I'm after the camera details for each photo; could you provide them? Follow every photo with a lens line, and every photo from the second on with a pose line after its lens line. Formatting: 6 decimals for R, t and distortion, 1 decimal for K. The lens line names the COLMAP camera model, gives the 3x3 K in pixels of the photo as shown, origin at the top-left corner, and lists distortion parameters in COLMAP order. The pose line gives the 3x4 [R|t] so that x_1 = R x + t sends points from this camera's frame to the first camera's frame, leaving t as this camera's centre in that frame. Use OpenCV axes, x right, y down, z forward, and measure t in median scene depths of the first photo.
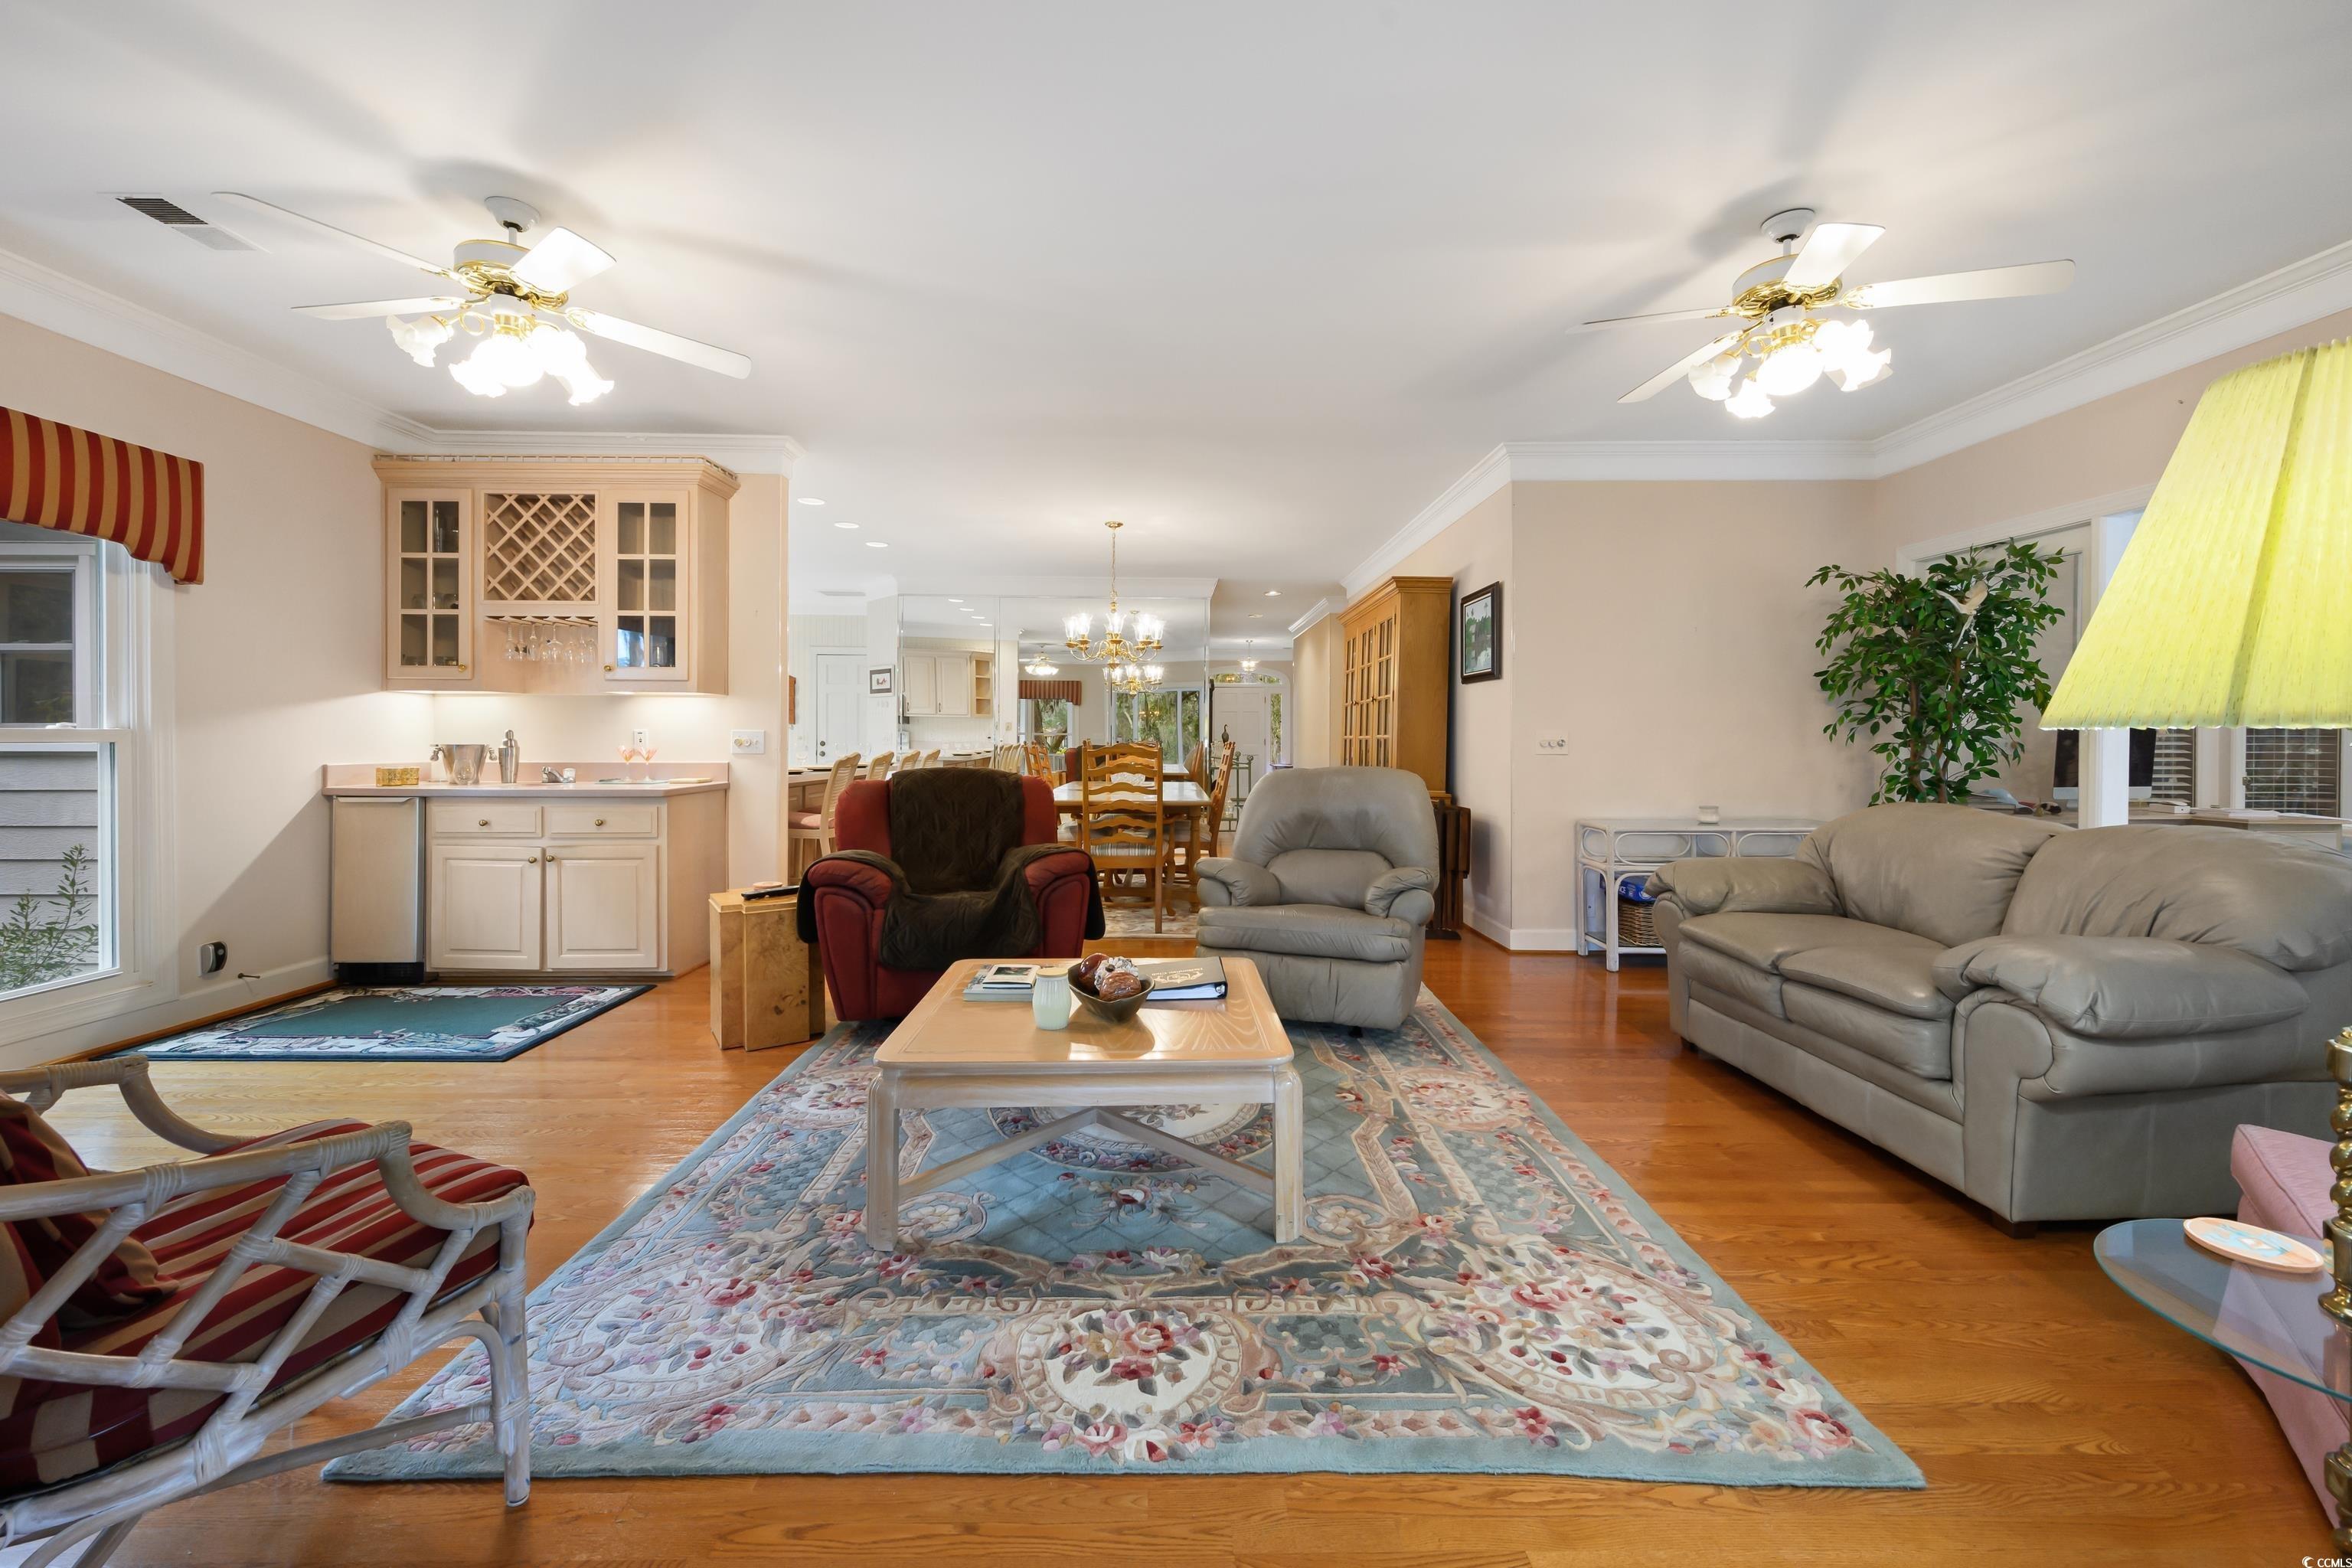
lens RADIAL K [[947.7, 0, 1173.3], [0, 947.7, 724.7], [0, 0, 1]] dist [-0.000423, -0.000021]
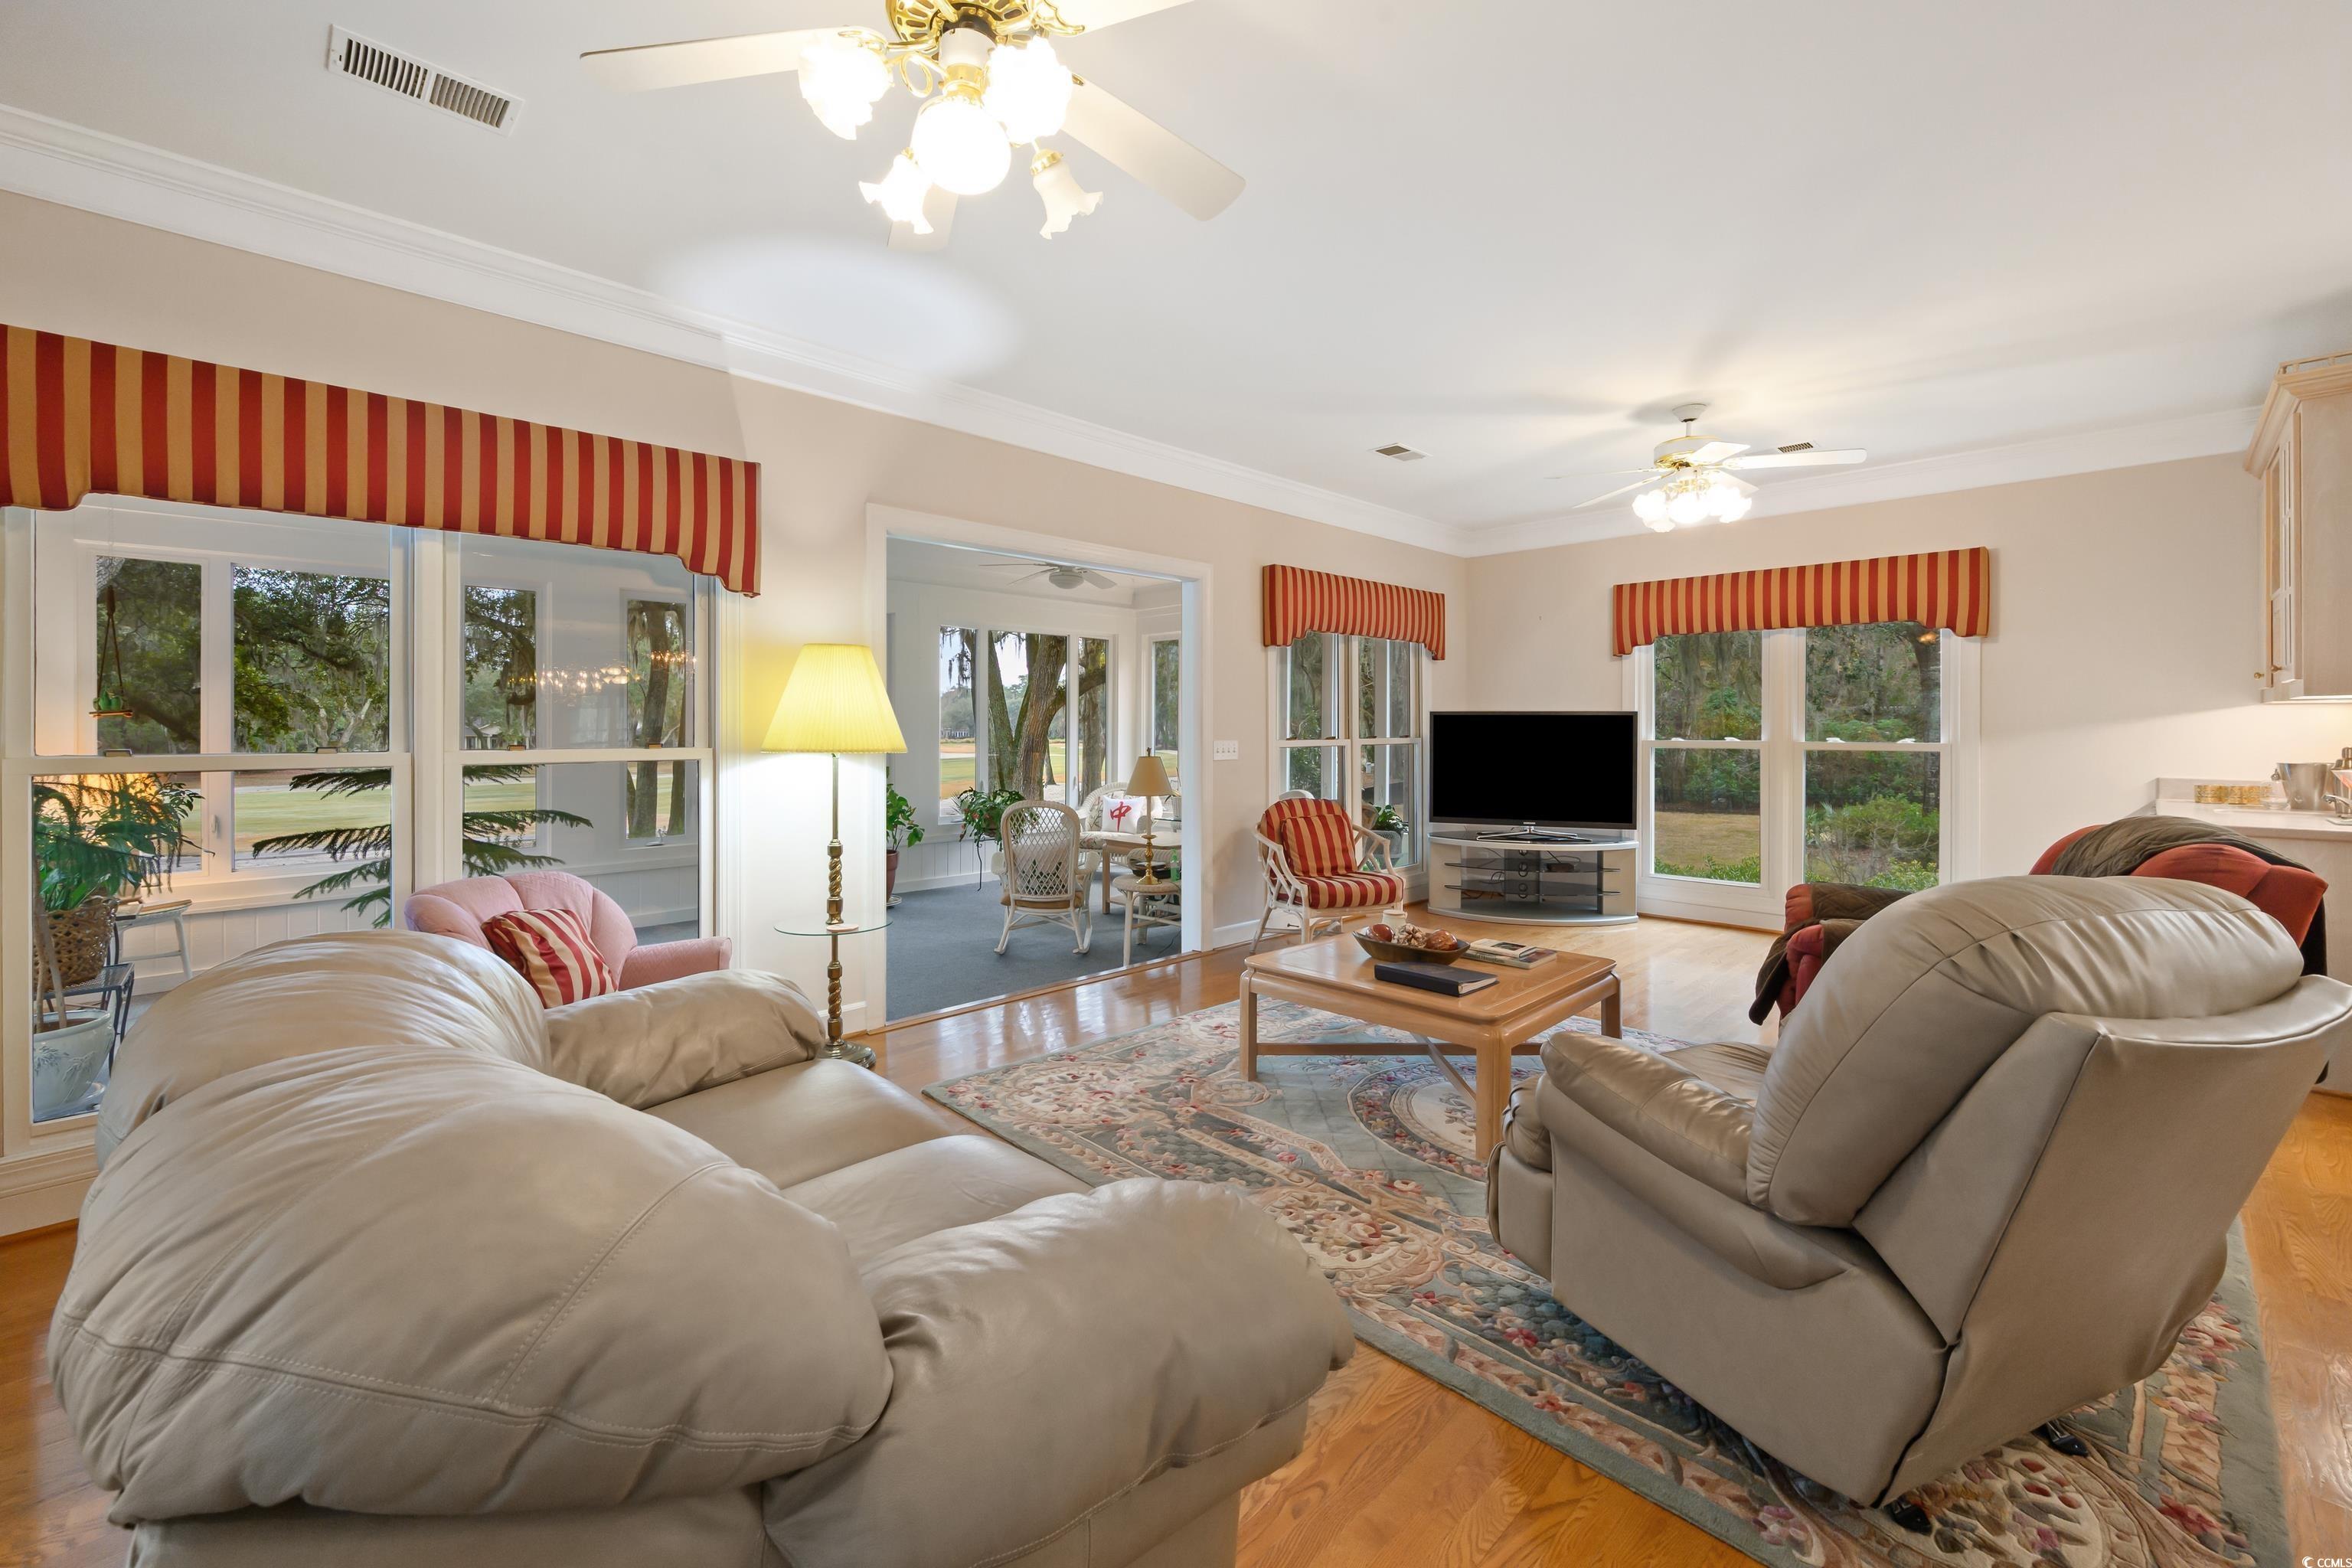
lens RADIAL K [[947.7, 0, 1173.3], [0, 947.7, 724.7], [0, 0, 1]] dist [-0.000423, -0.000021]
pose [[-0.727264, -0.006597, -0.686326, 1.478139], [0.008838, 0.999781, -0.018975, -0.016251], [0.686301, -0.019865, -0.727047, 2.370851]]
